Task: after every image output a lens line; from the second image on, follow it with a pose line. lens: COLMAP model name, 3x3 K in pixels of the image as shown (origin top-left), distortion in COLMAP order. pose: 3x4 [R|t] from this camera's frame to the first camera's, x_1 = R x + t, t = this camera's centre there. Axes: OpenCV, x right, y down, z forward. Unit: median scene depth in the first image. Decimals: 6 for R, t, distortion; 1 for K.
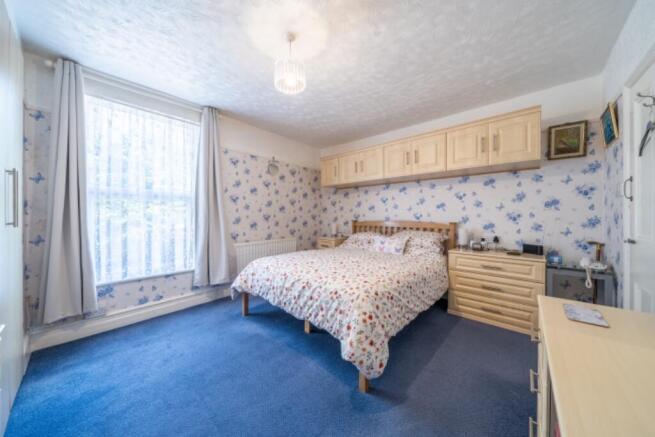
lens RADIAL K [[226.3, 0, 327.5], [0, 226.3, 218.5], [0, 0, 1]] dist [-0.000825, 0.000027]
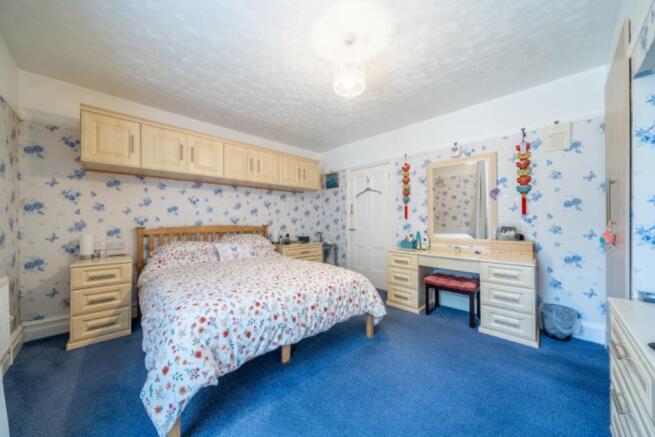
lens RADIAL K [[224.2, 0, 327.5], [0, 224.2, 218.5], [0, 0, 1]] dist [0.000280, 0.000023]
pose [[0.053605, 0.008304, 0.998528, -0.583193], [0.014090, 0.999860, -0.009072, -0.003253], [-0.998463, 0.014555, 0.053480, 0.524580]]
